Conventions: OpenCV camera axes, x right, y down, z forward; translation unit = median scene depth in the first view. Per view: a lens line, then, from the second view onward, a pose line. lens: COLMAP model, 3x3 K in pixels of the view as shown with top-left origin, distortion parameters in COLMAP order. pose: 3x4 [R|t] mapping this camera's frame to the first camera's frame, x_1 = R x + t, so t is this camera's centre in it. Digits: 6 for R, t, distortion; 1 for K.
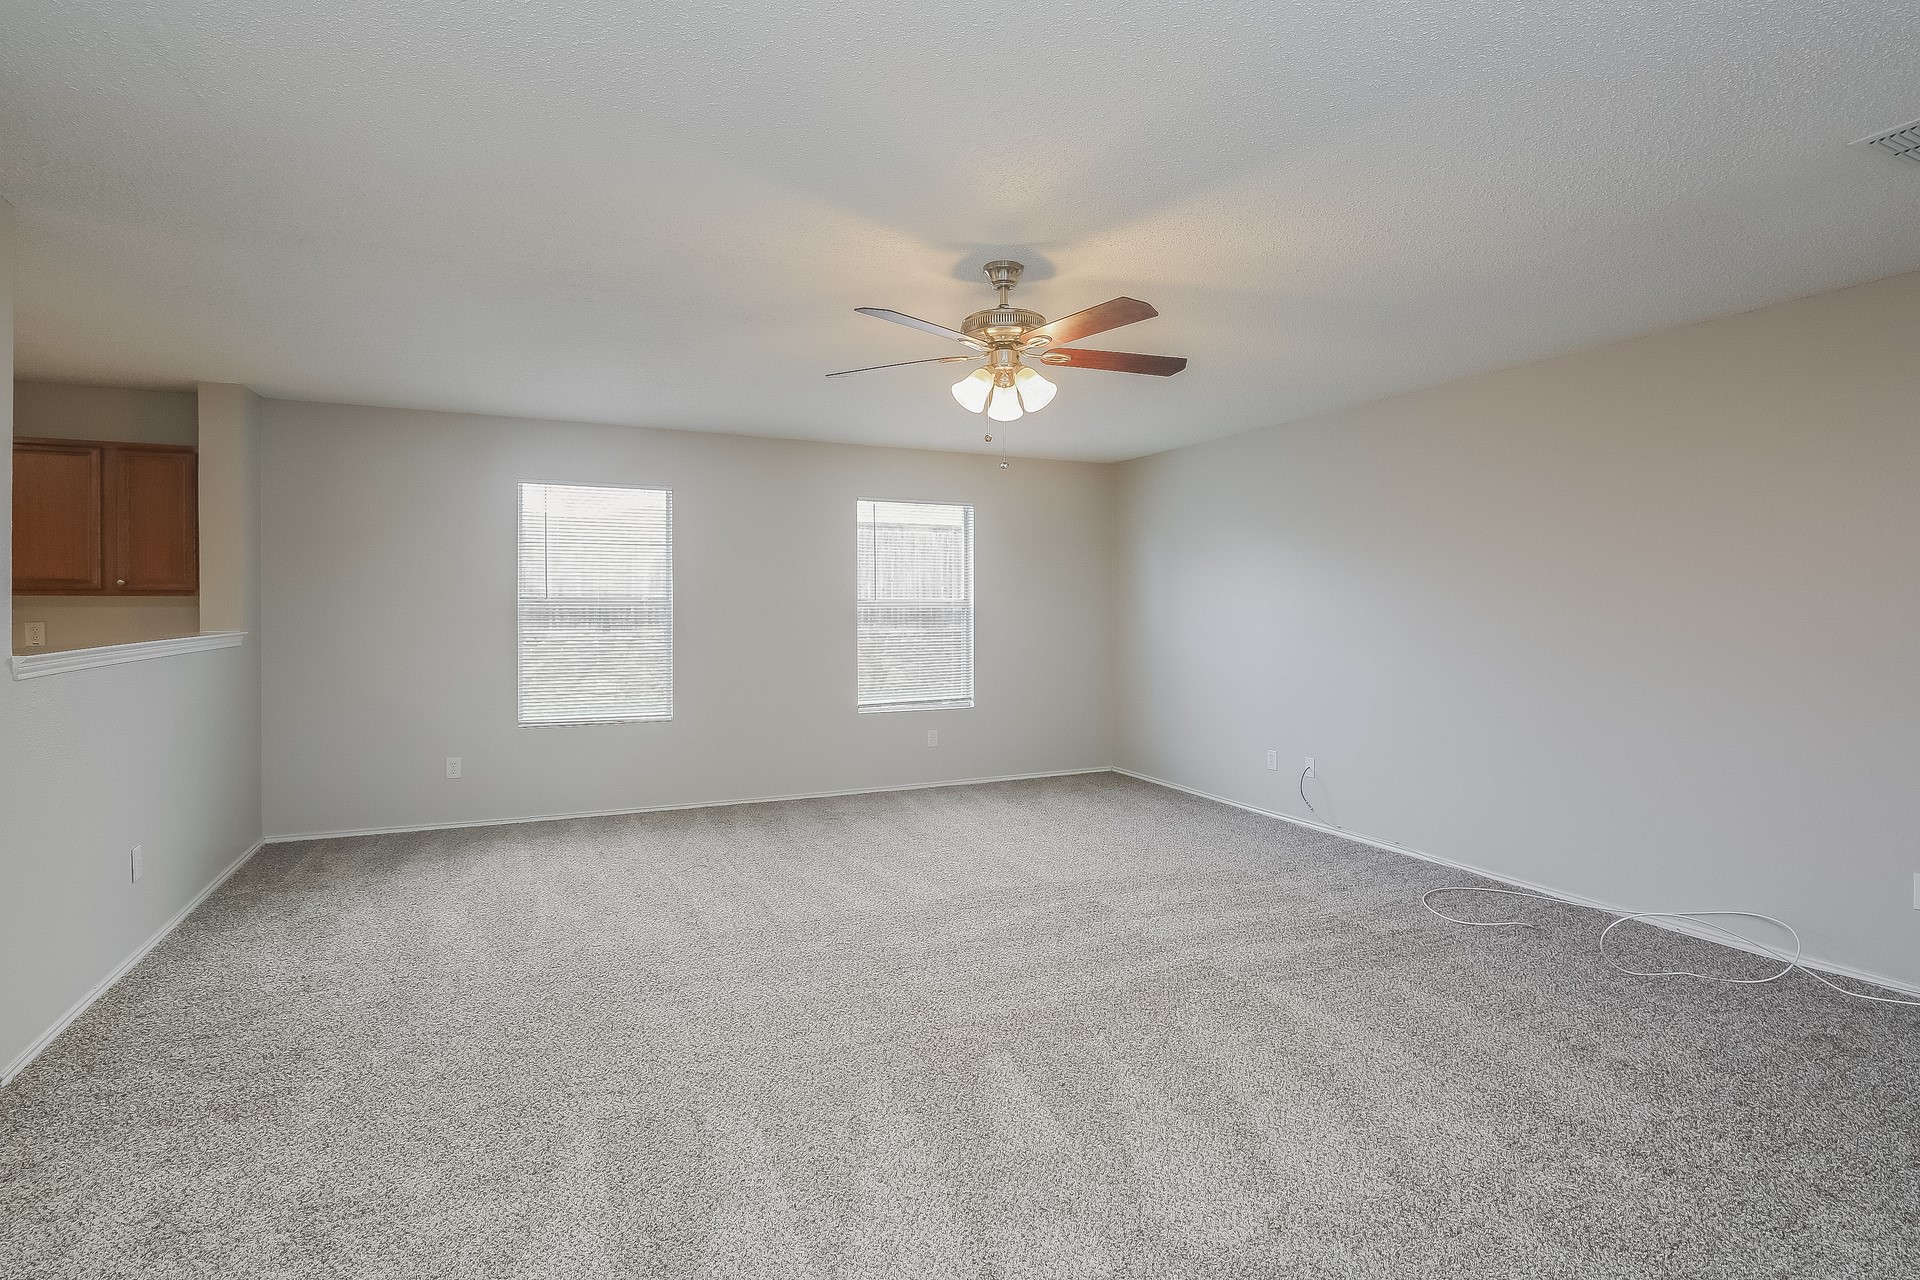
lens RADIAL K [[936.5, 0, 969.7], [0, 936.5, 634.5], [0, 0, 1]] dist [0.000735, 0.000116]
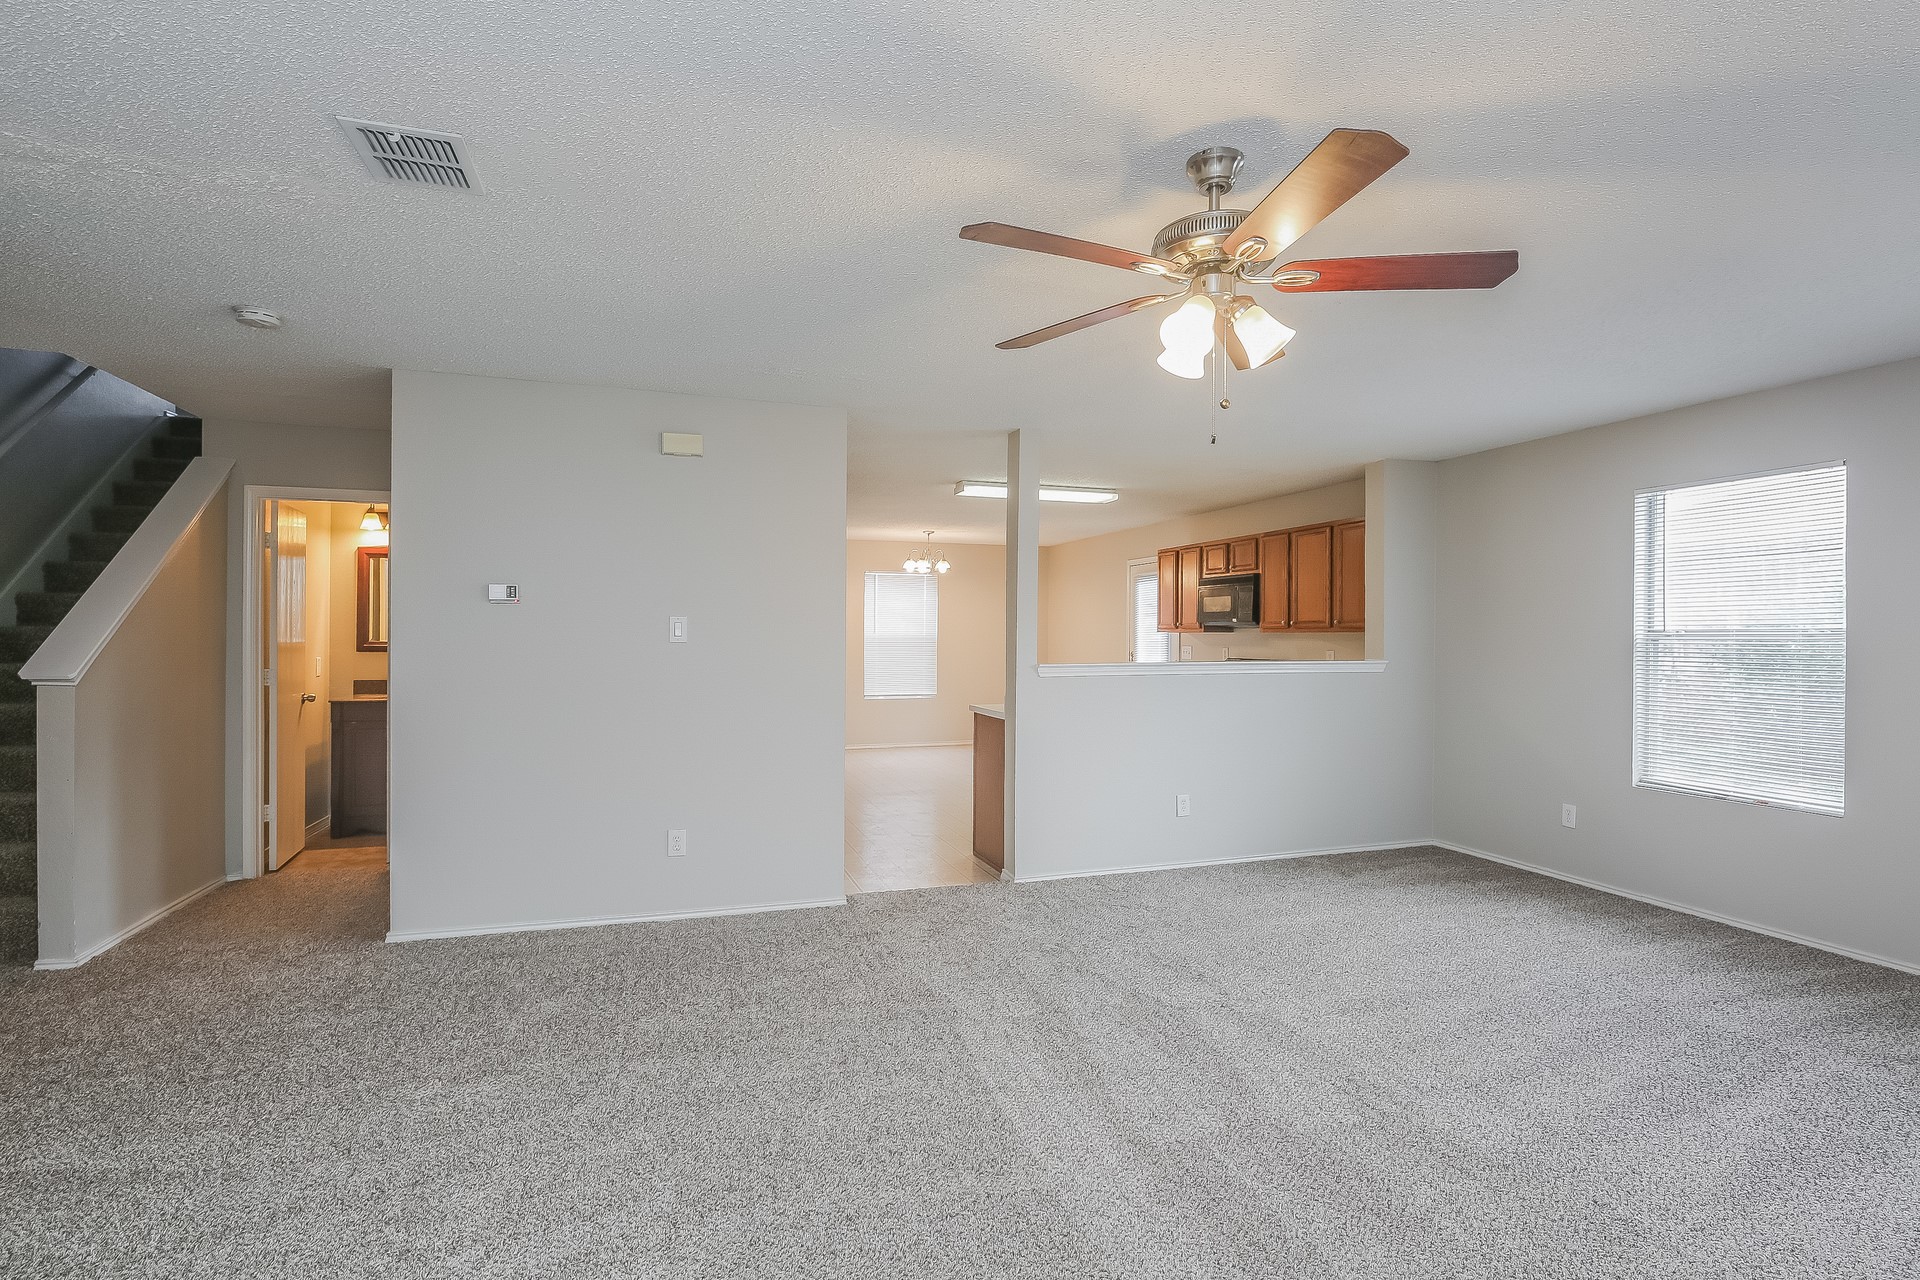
lens RADIAL K [[936.5, 0, 969.7], [0, 936.5, 634.5], [0, 0, 1]] dist [0.000735, 0.000116]
pose [[-0.109116, -0.006478, -0.994008, 0.520104], [-0.044103, 0.999026, -0.001670, -0.010407], [0.993050, 0.043656, -0.109295, 0.611178]]
